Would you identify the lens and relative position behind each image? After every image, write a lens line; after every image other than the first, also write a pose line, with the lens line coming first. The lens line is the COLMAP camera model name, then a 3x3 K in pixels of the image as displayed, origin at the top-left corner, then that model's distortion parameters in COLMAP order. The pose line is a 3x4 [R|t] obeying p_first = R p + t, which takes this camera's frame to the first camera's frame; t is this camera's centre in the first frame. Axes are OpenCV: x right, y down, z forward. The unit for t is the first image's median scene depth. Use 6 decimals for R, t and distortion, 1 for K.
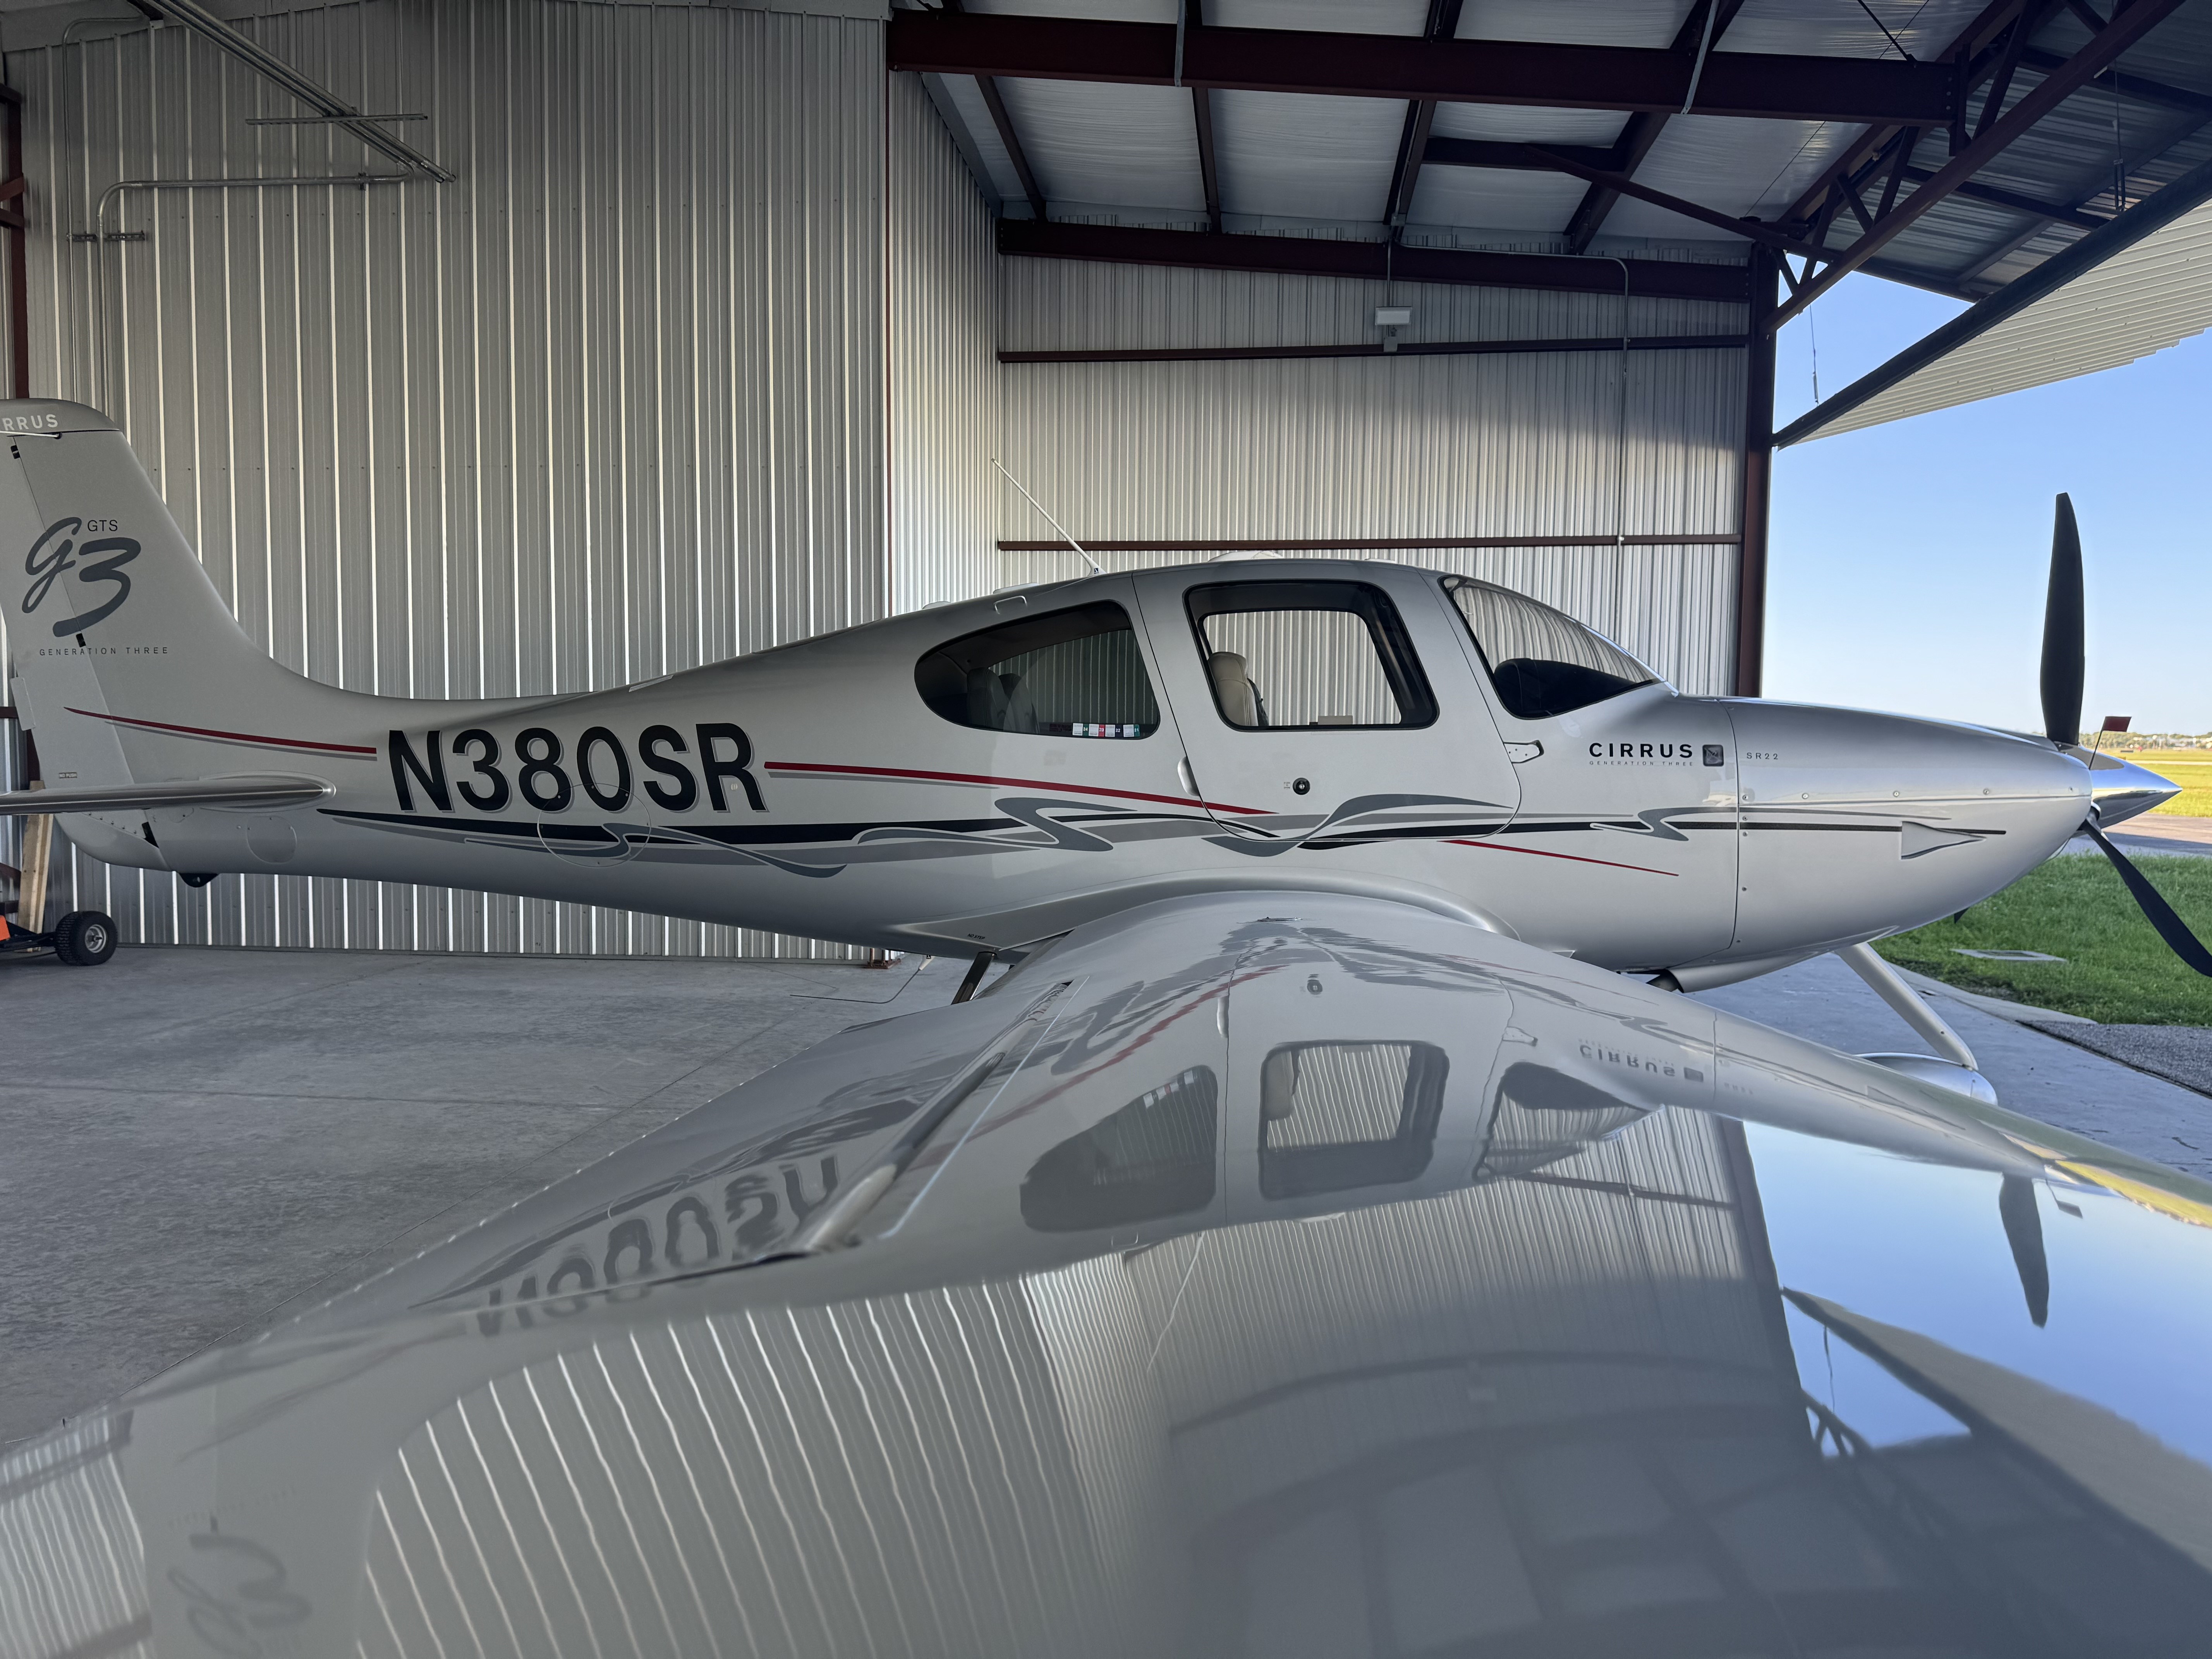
lens RADIAL K [[1551.6, 0, 1106.0], [0, 1551.6, 829.5], [0, 0, 1]] dist [0.107403, -0.116140]
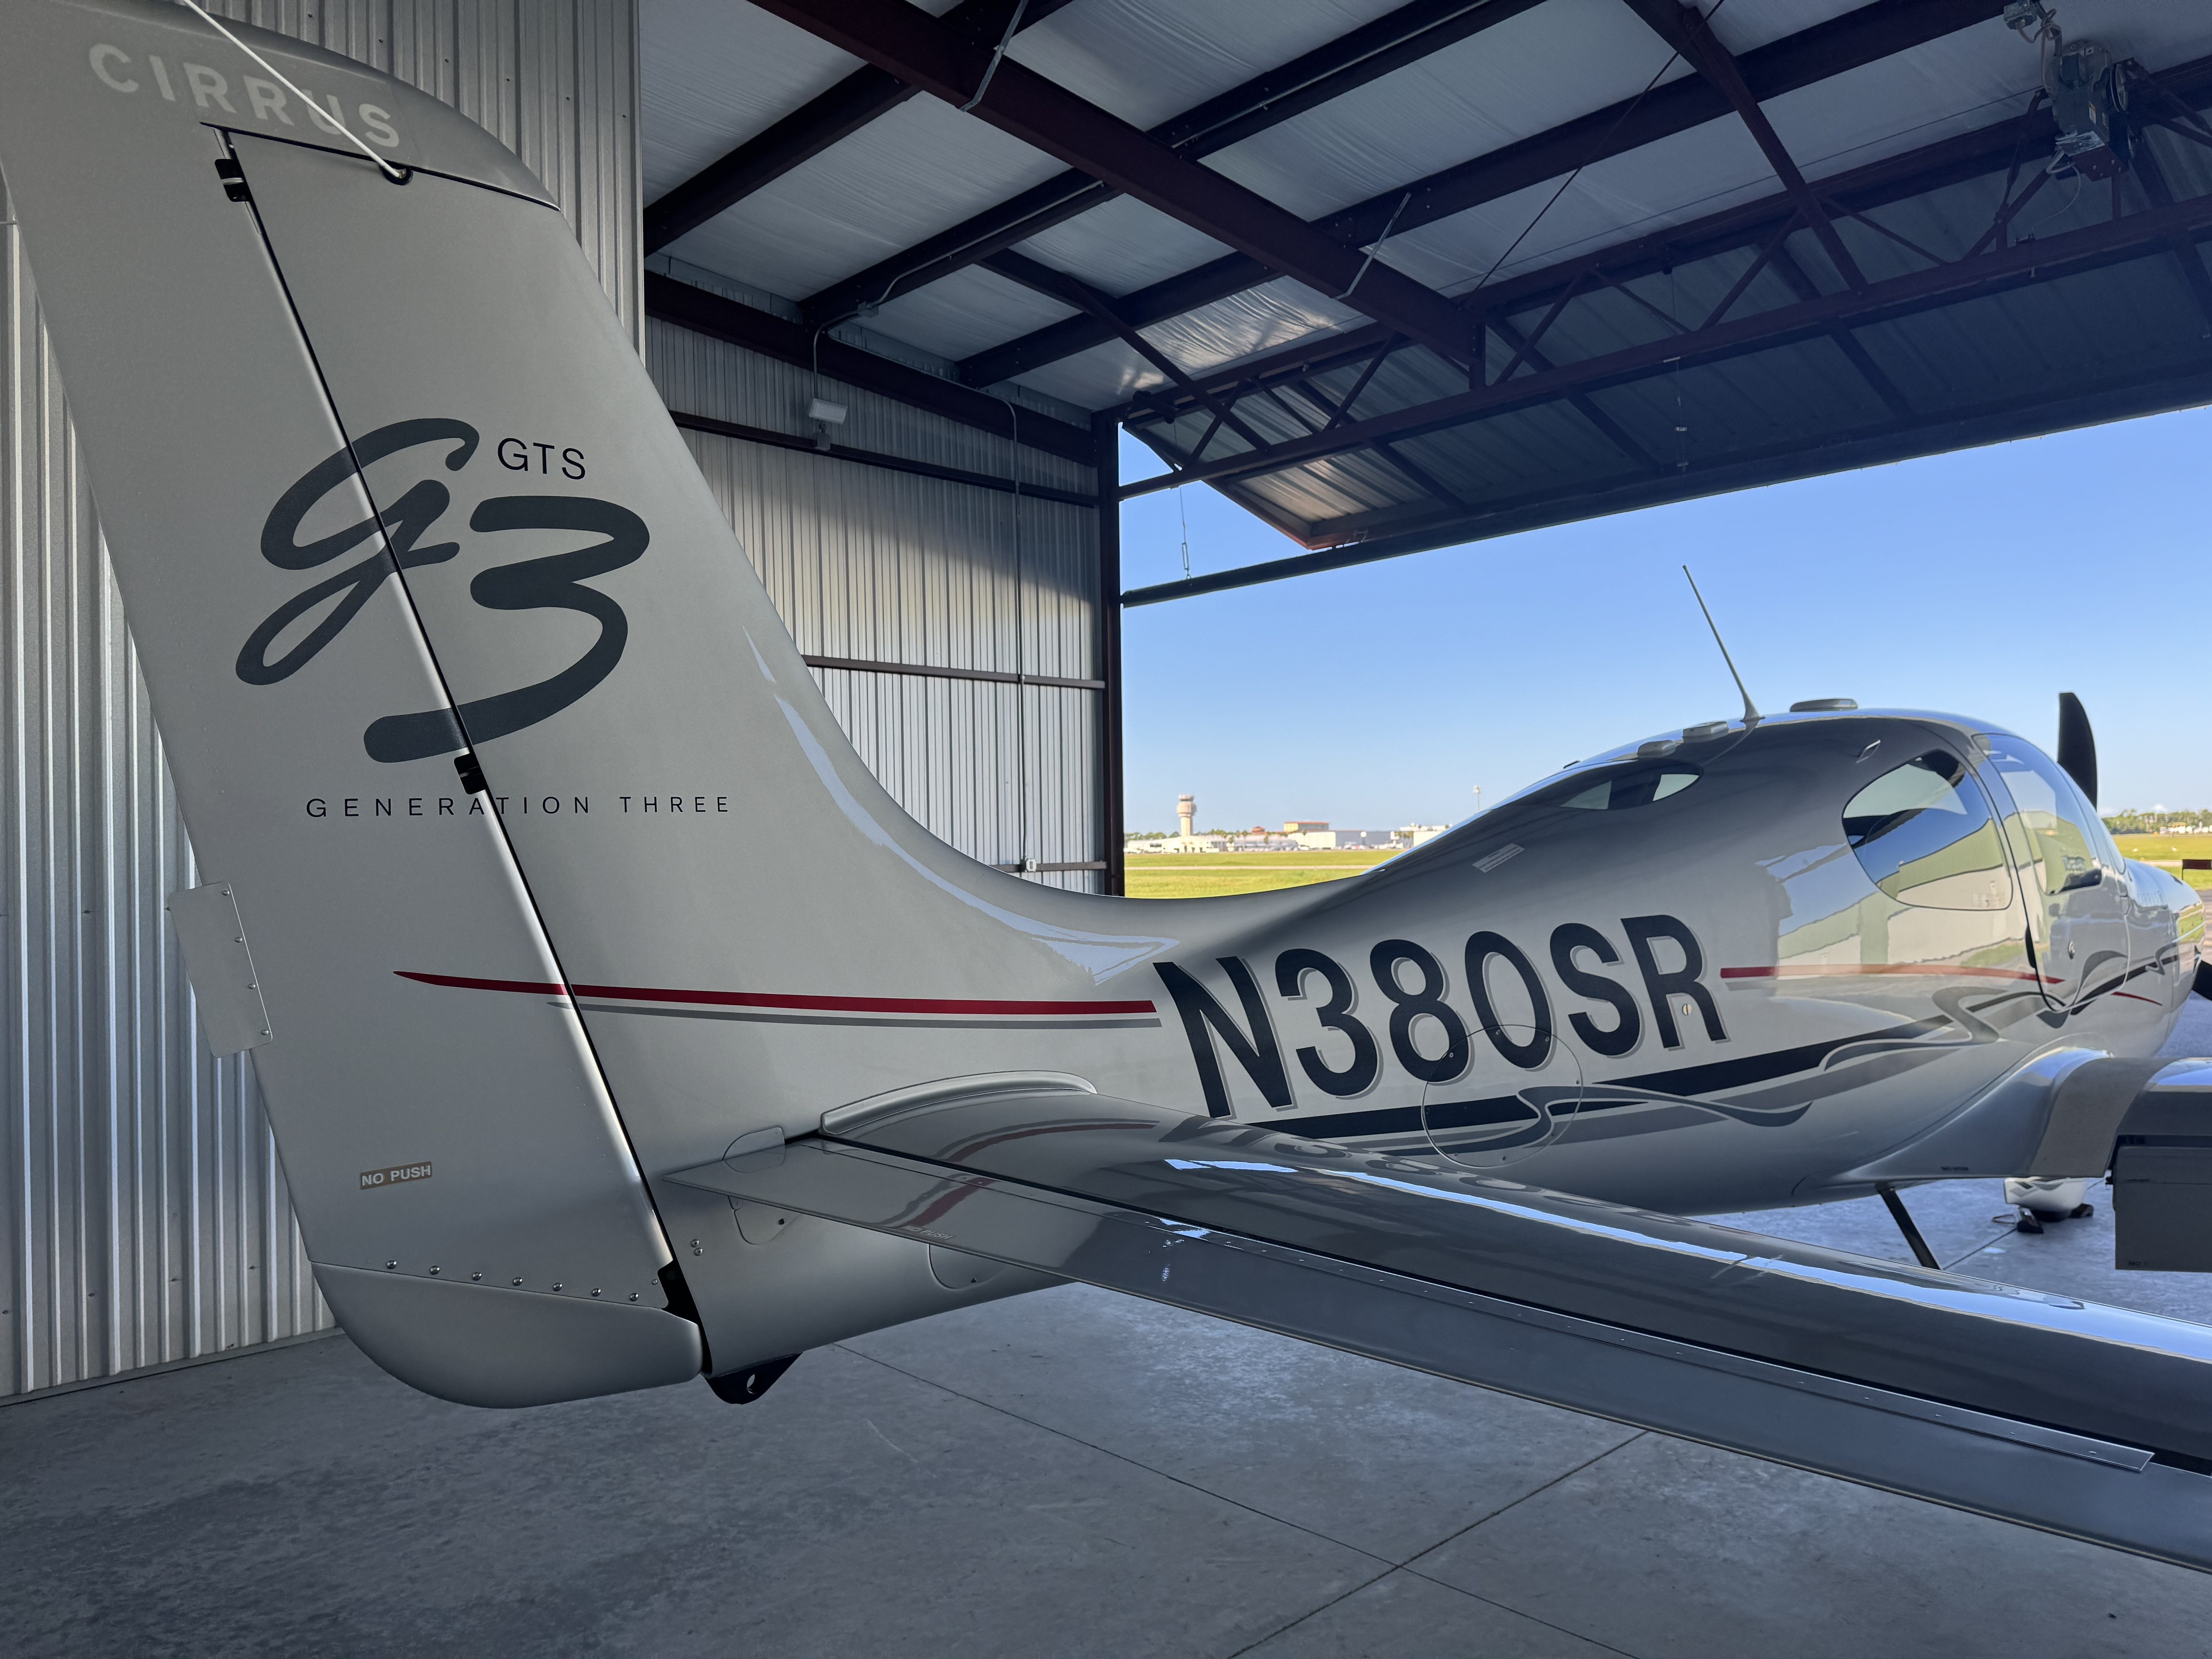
lens RADIAL K [[1548.9, 0, 1120.8], [0, 1548.9, 838.6], [0, 0, 1]] dist [0.102964, -0.147118]
pose [[0.636450, -0.013293, 0.771203, -0.874199], [0.067648, 0.996961, -0.038644, -0.087247], [-0.768345, 0.076766, 0.635415, 0.719140]]
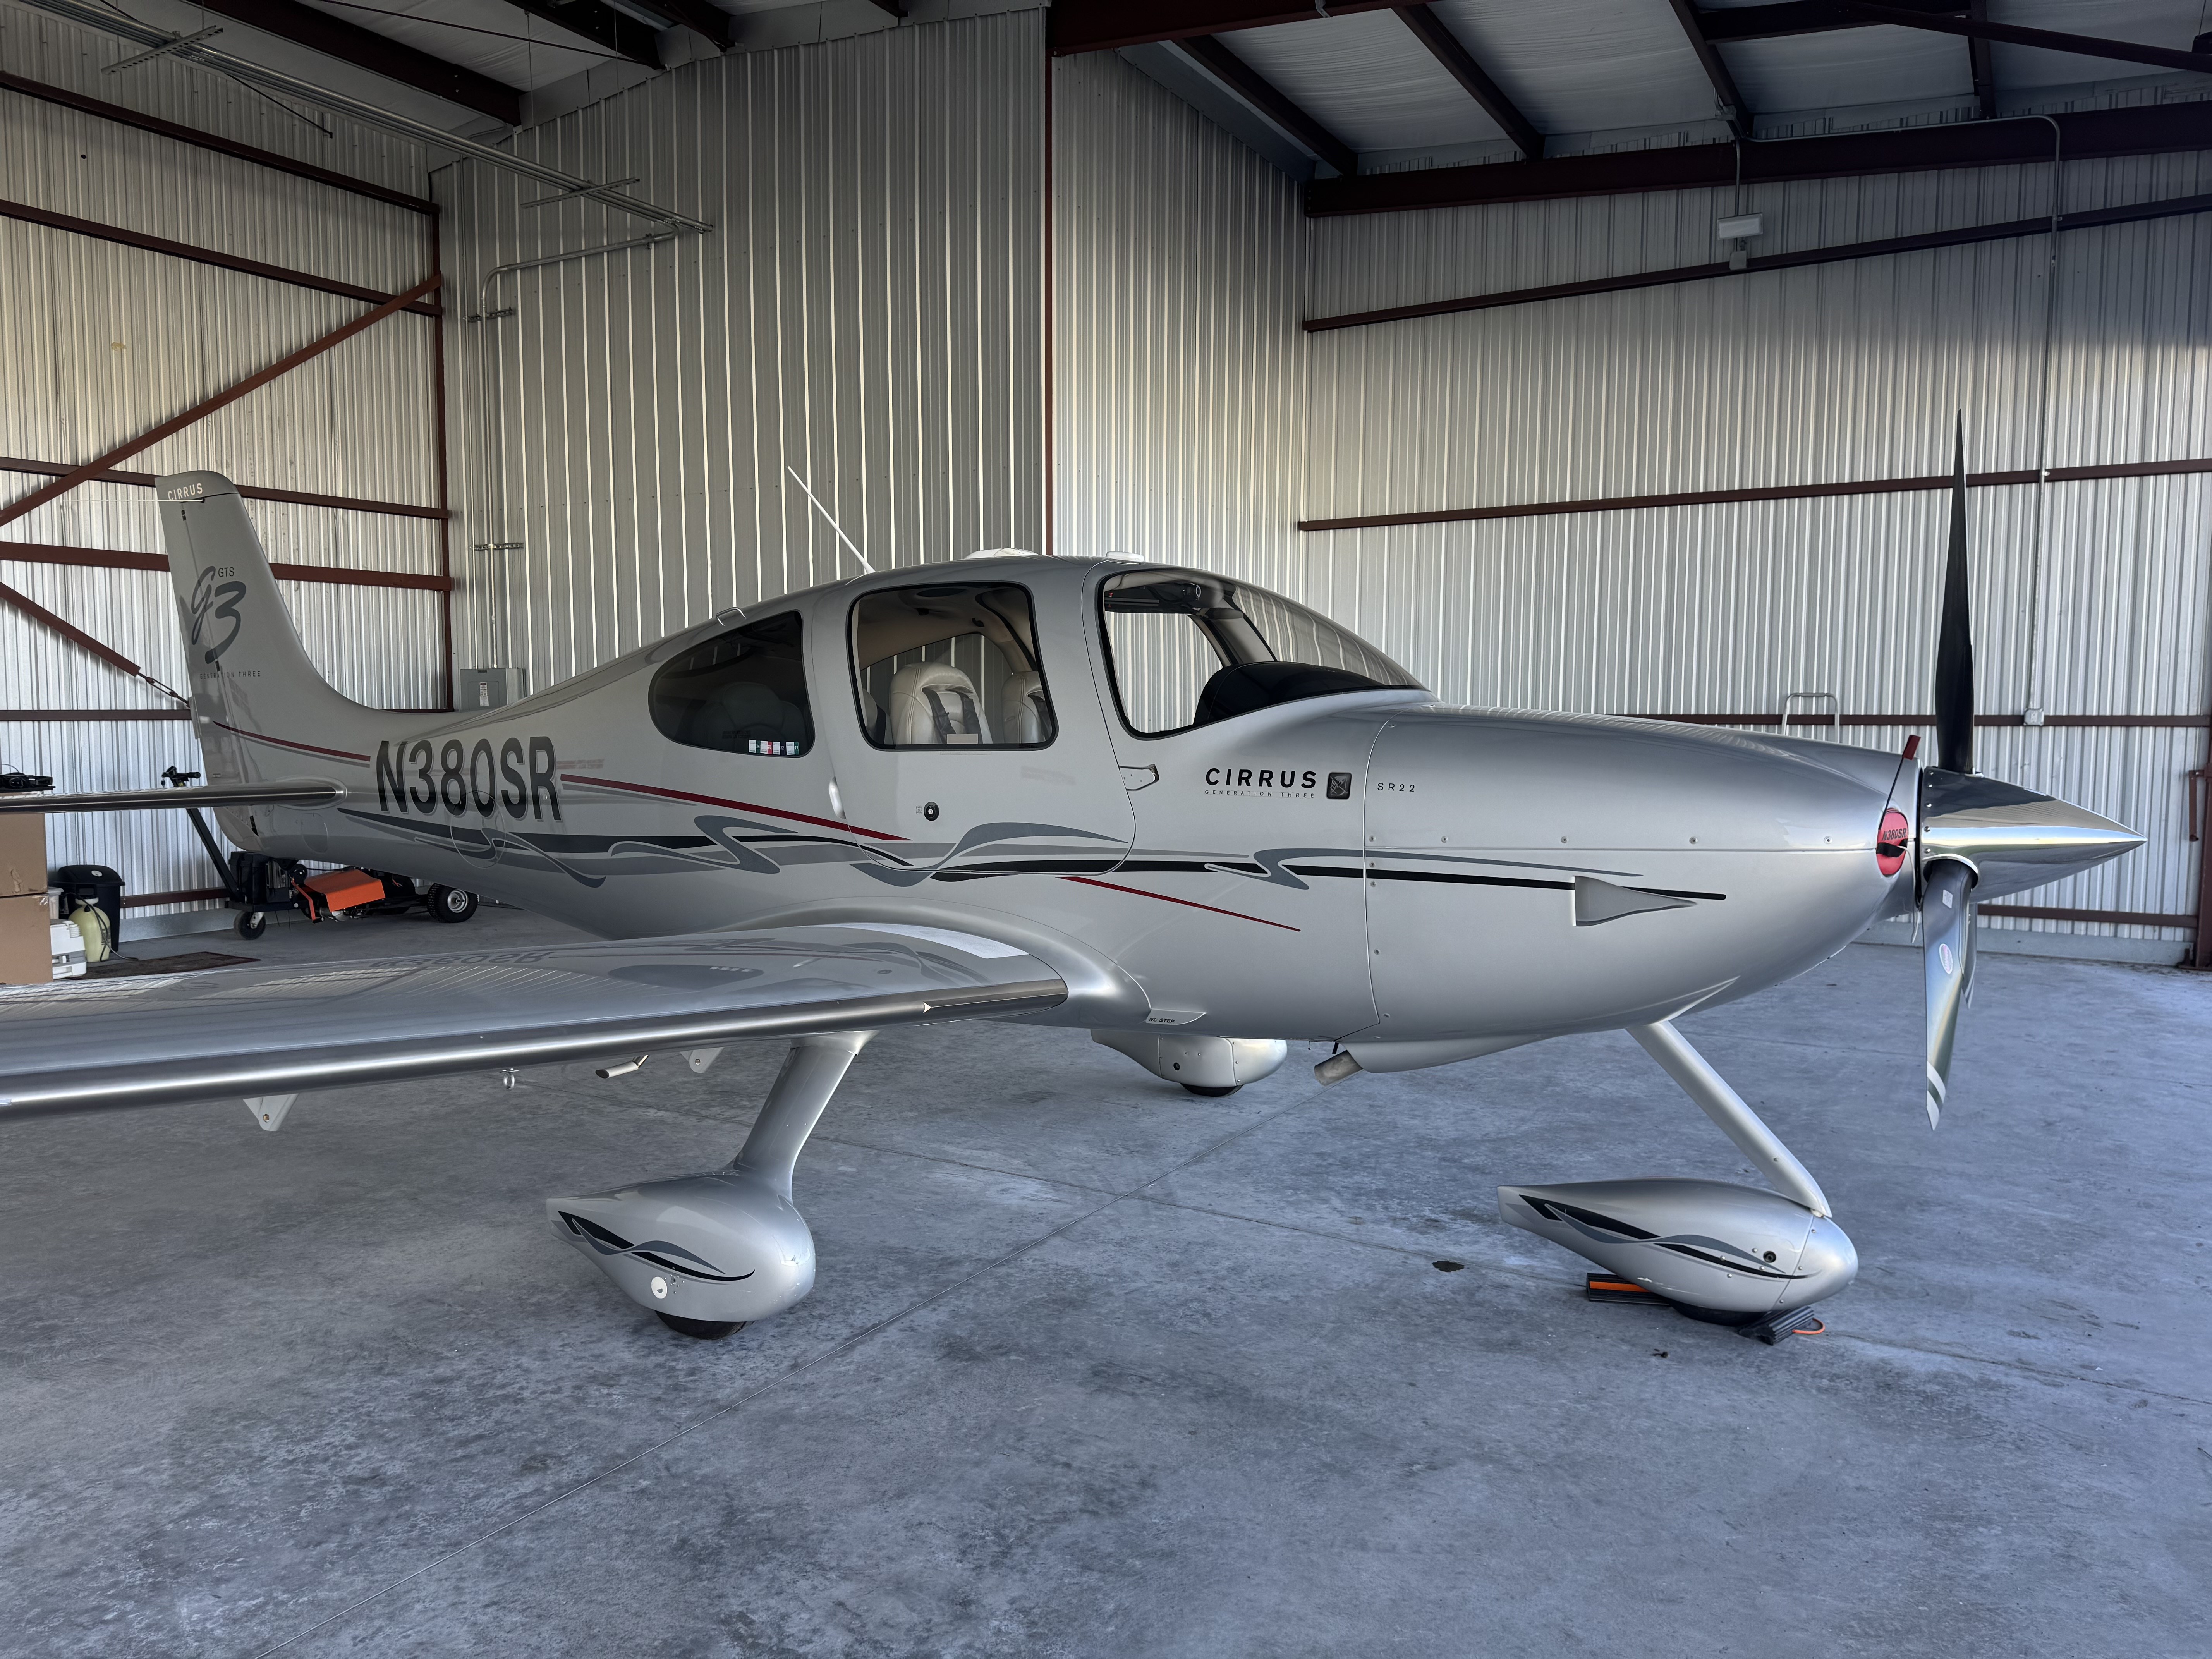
lens RADIAL K [[1548.9, 0, 1120.8], [0, 1548.9, 838.6], [0, 0, 1]] dist [0.102964, -0.147118]
pose [[0.909055, 0.027999, -0.415734, 0.529790], [-0.018454, 0.999466, 0.026959, -0.033643], [0.416267, -0.016836, 0.909087, 0.192346]]
